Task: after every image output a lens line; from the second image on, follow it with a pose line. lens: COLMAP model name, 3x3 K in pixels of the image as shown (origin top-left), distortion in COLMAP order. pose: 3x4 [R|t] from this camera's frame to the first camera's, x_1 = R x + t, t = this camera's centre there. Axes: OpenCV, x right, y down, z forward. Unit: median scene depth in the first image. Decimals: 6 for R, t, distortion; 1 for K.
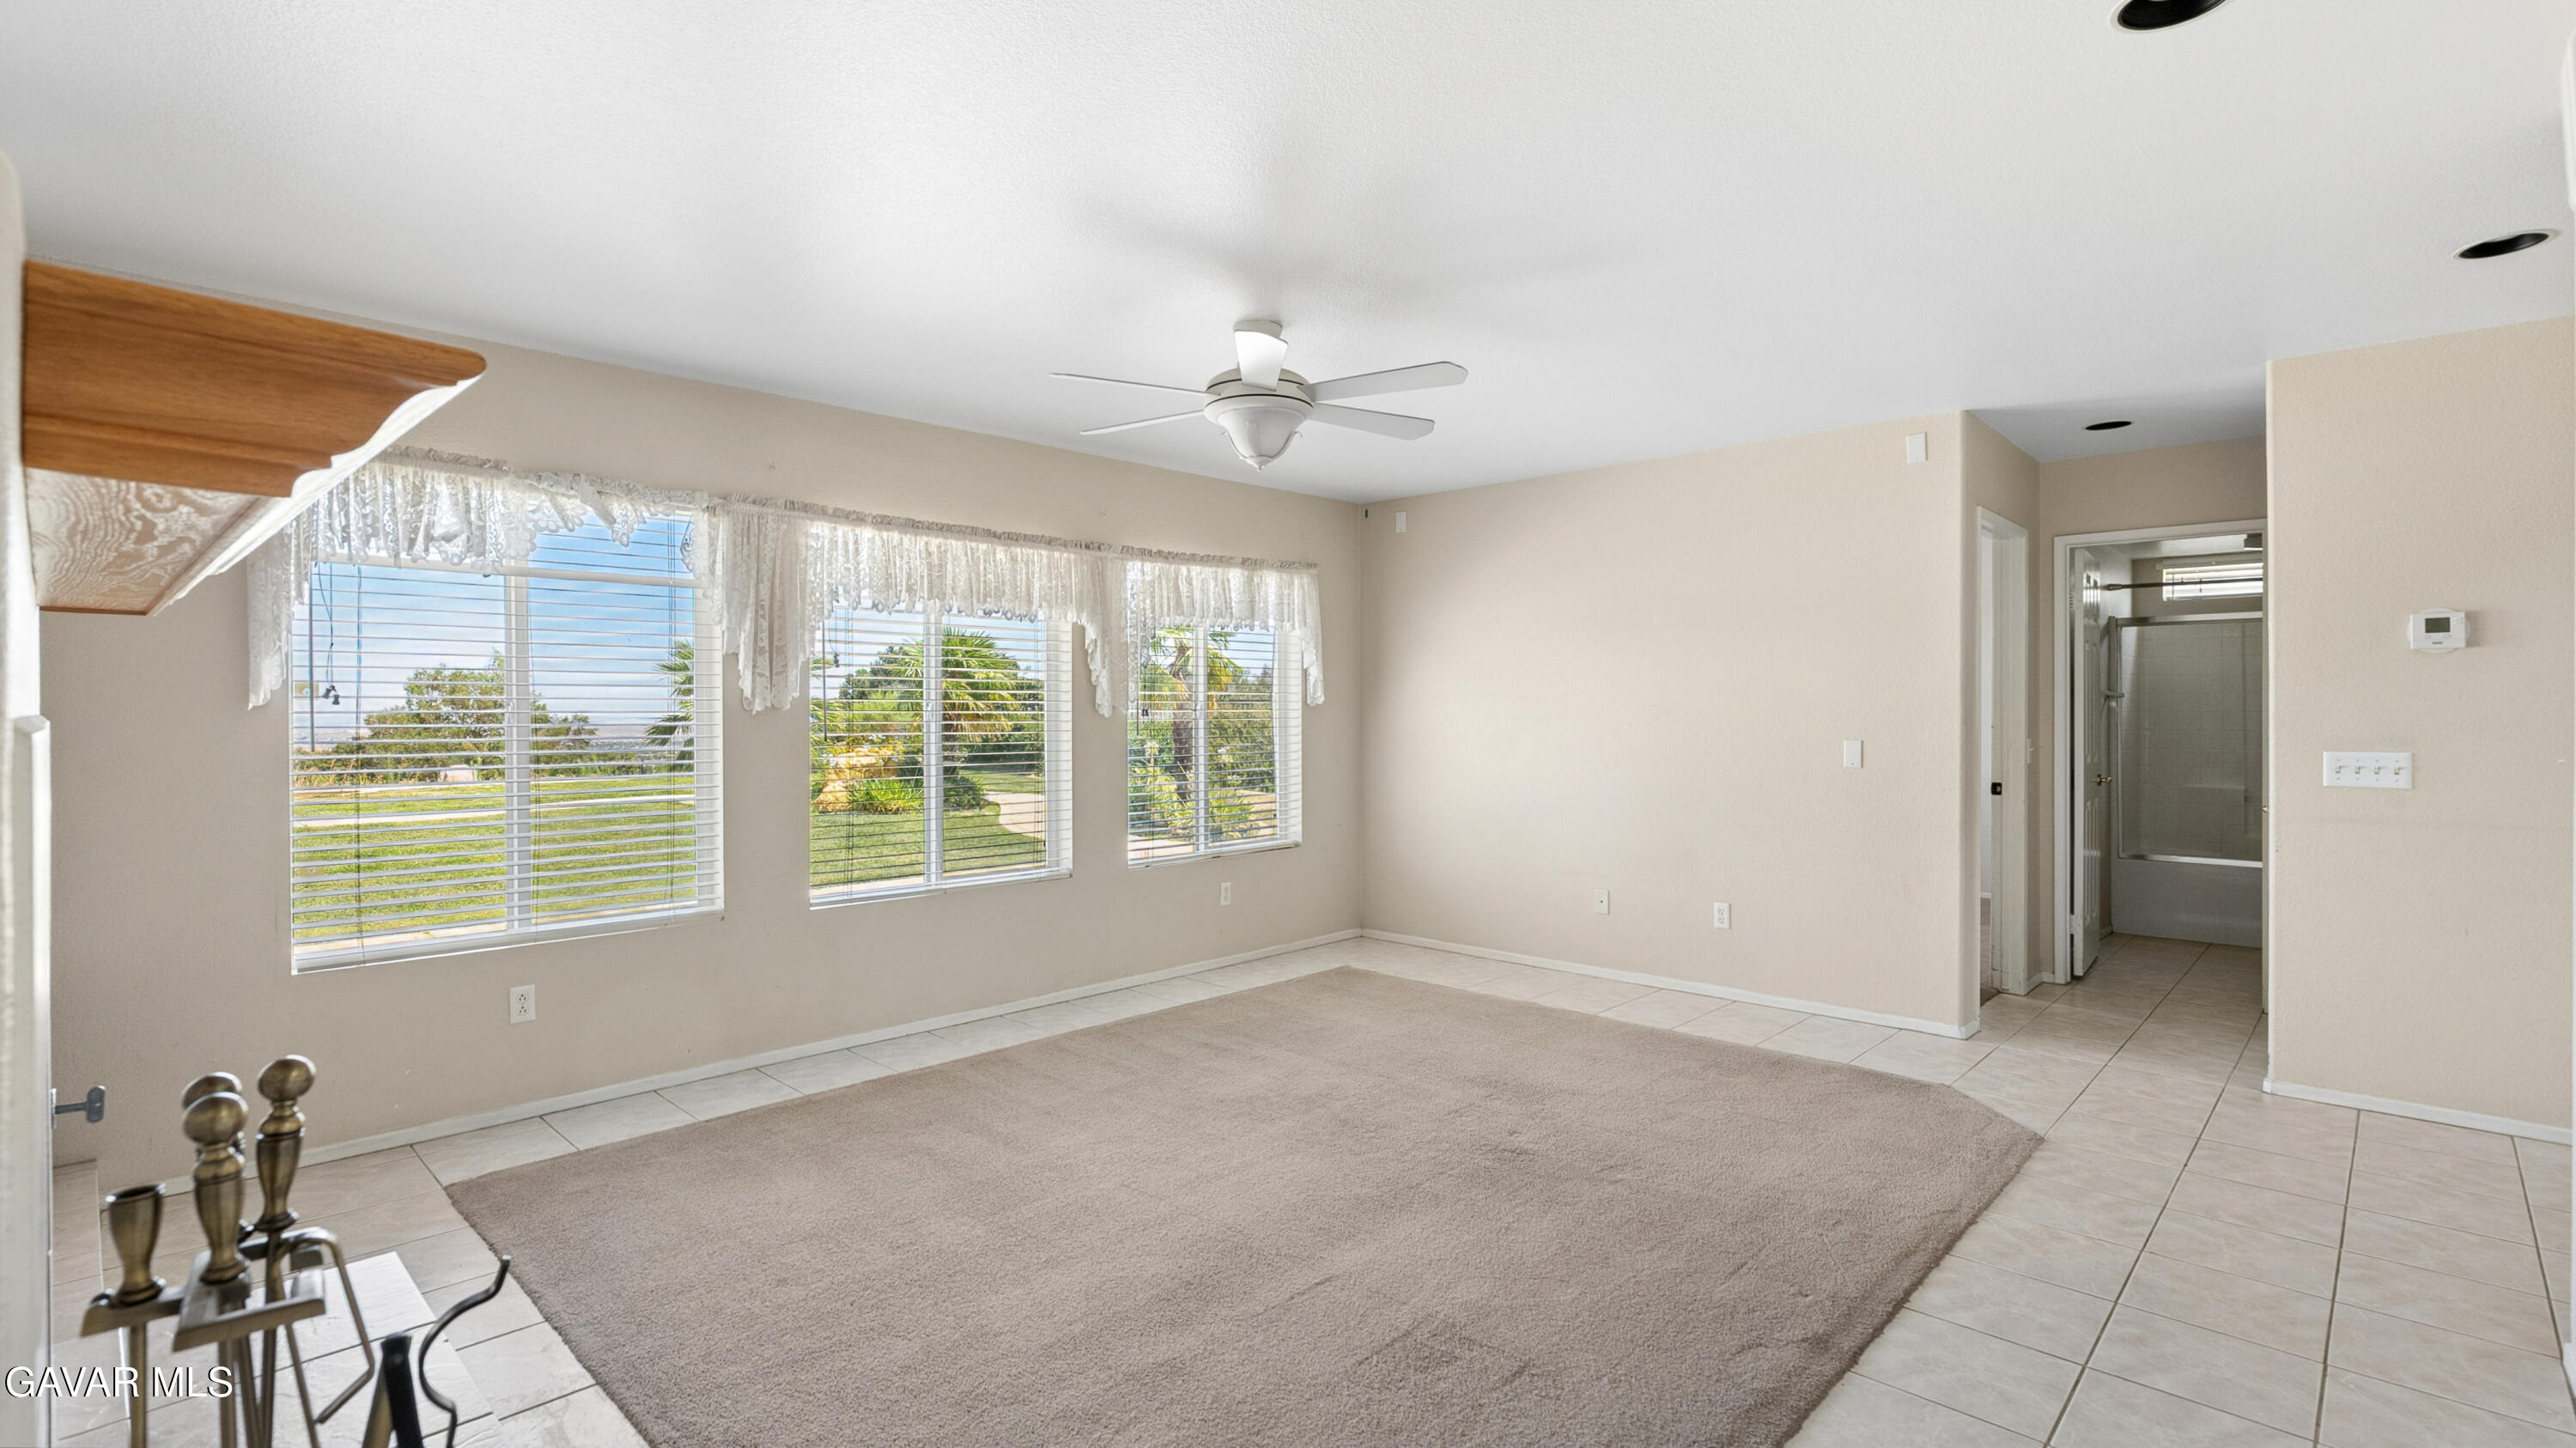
lens RADIAL K [[1187.6, 0, 1303.4], [0, 1187.6, 718.7], [0, 0, 1]] dist [-0.001230, -0.000233]
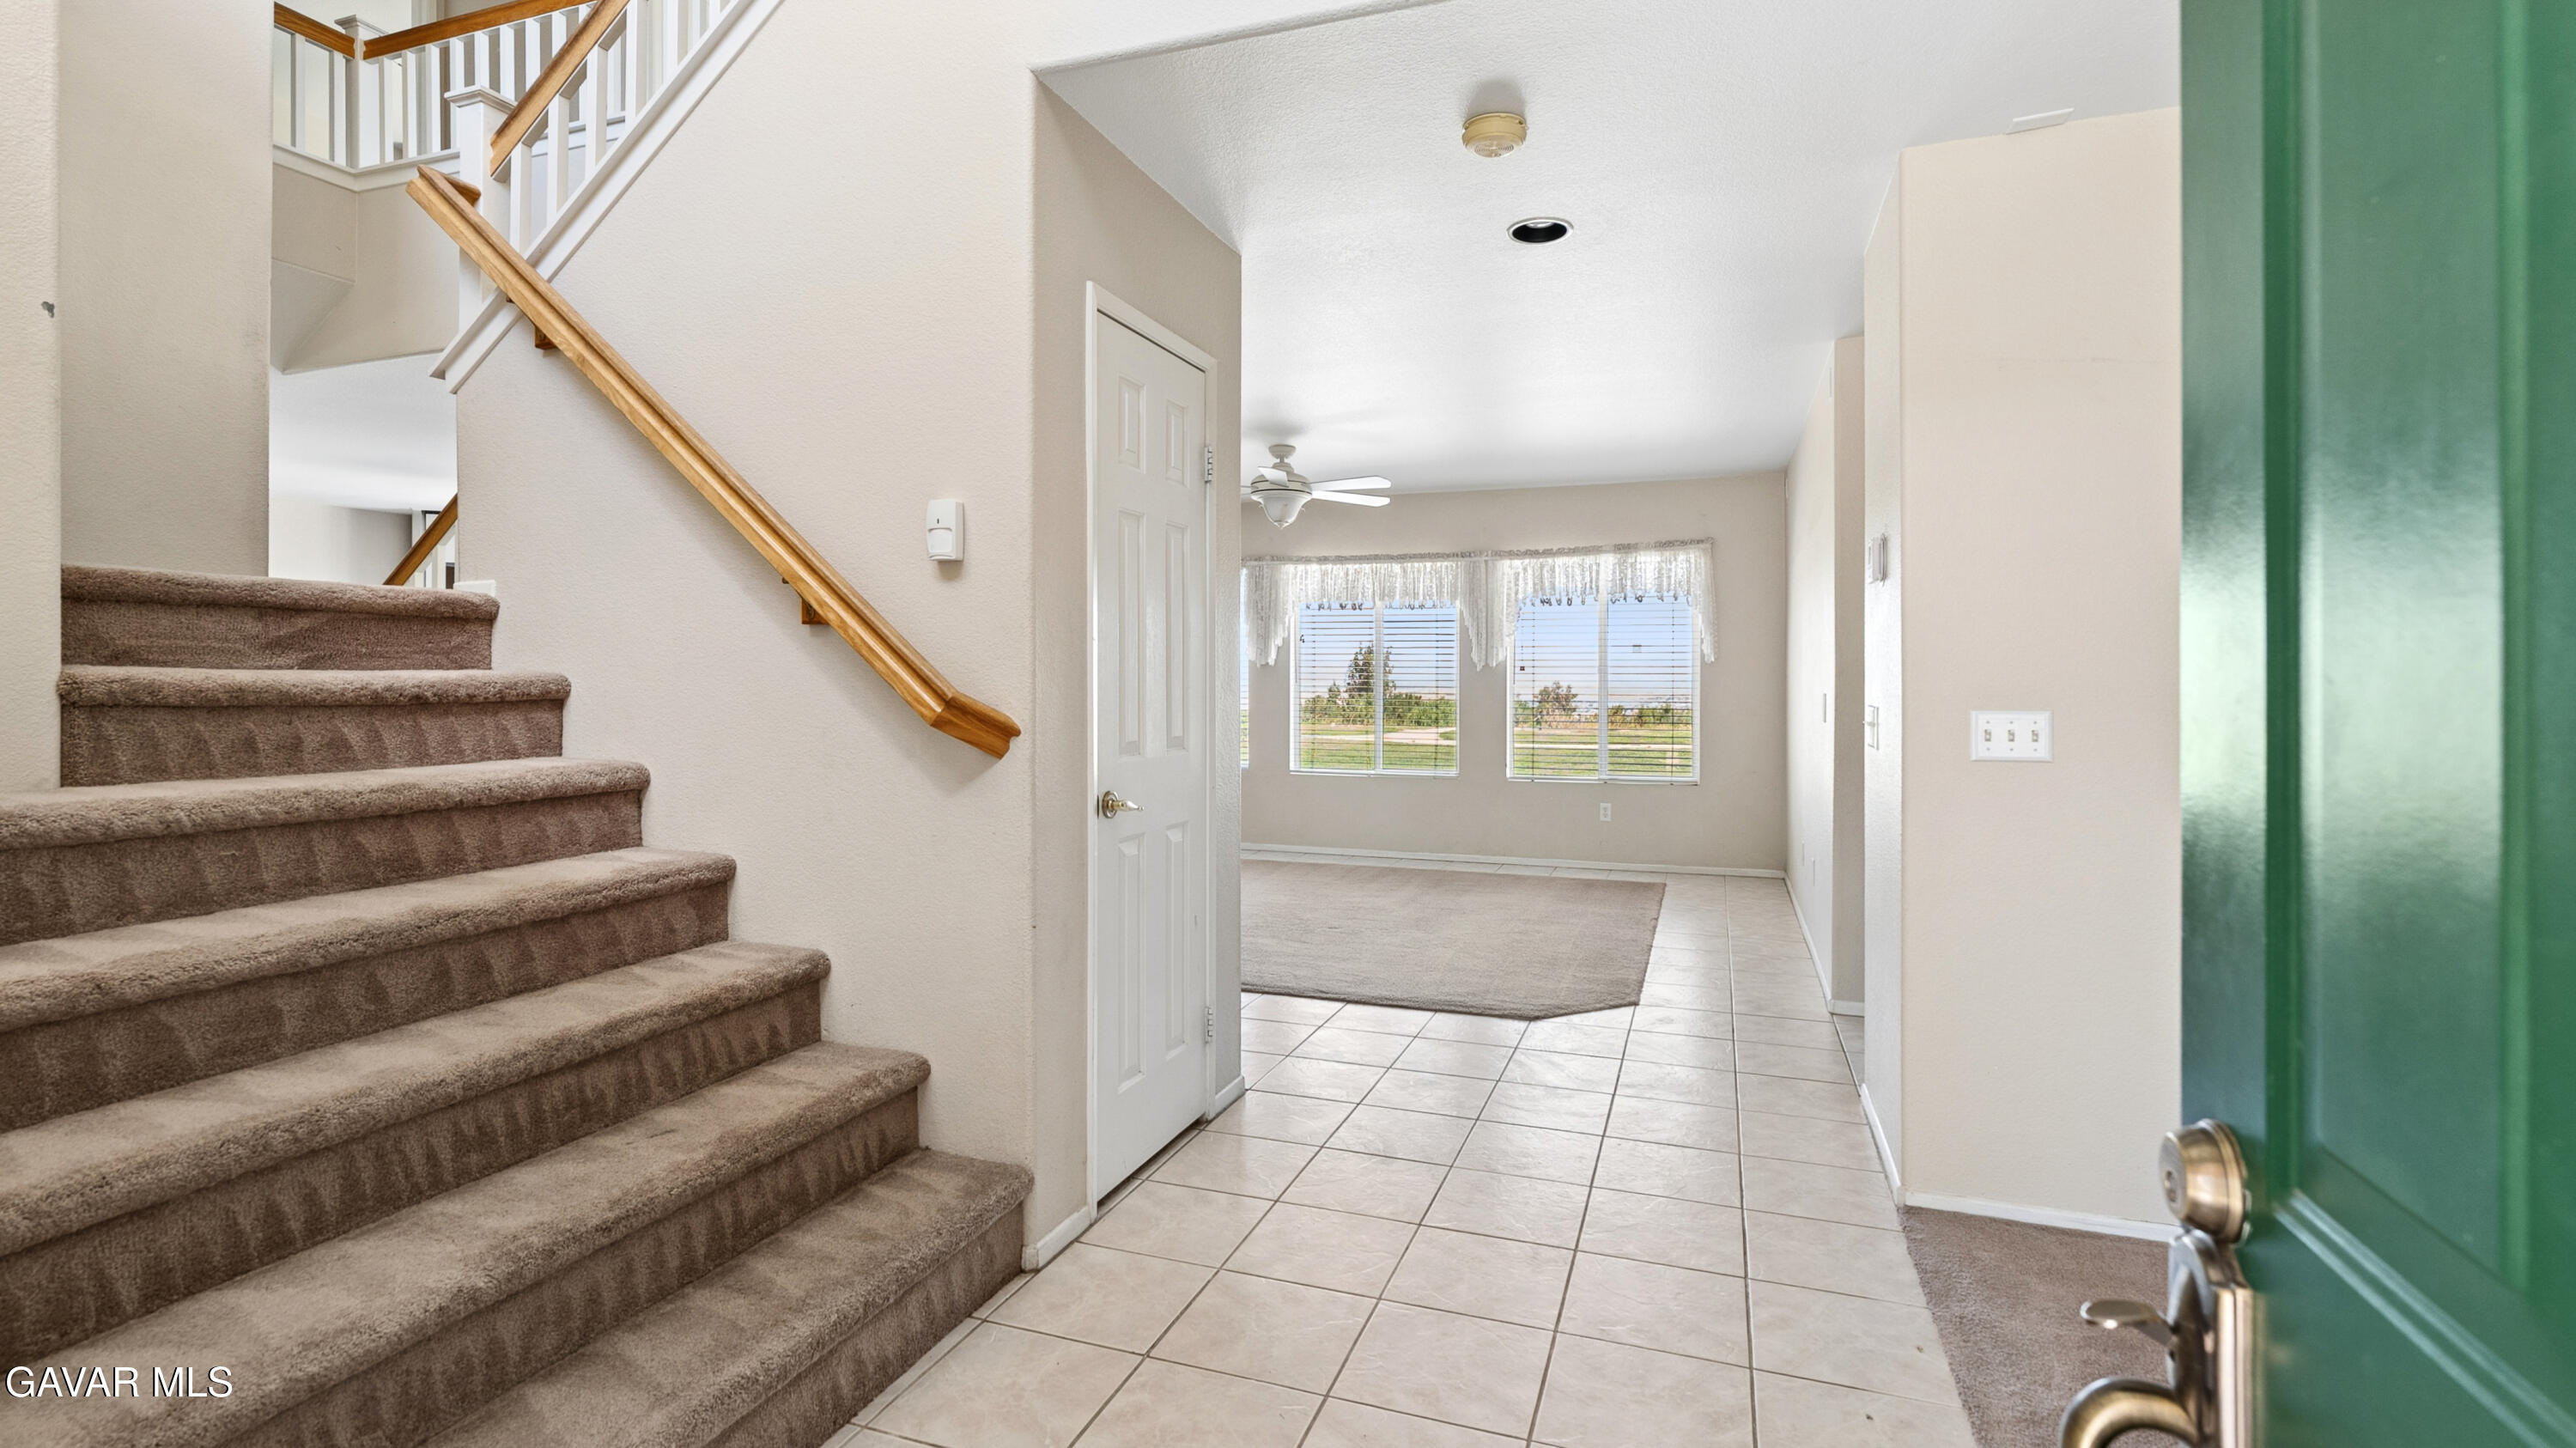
lens RADIAL K [[1187.6, 0, 1285.5], [0, 1187.6, 684.4], [0, 0, 1]] dist [-0.001230, -0.000233]
pose [[0.399225, 0.009951, -0.916799, 1.110085], [-0.013024, 0.999902, 0.005182, 0.010906], [0.916760, 0.009872, 0.399315, 0.214232]]
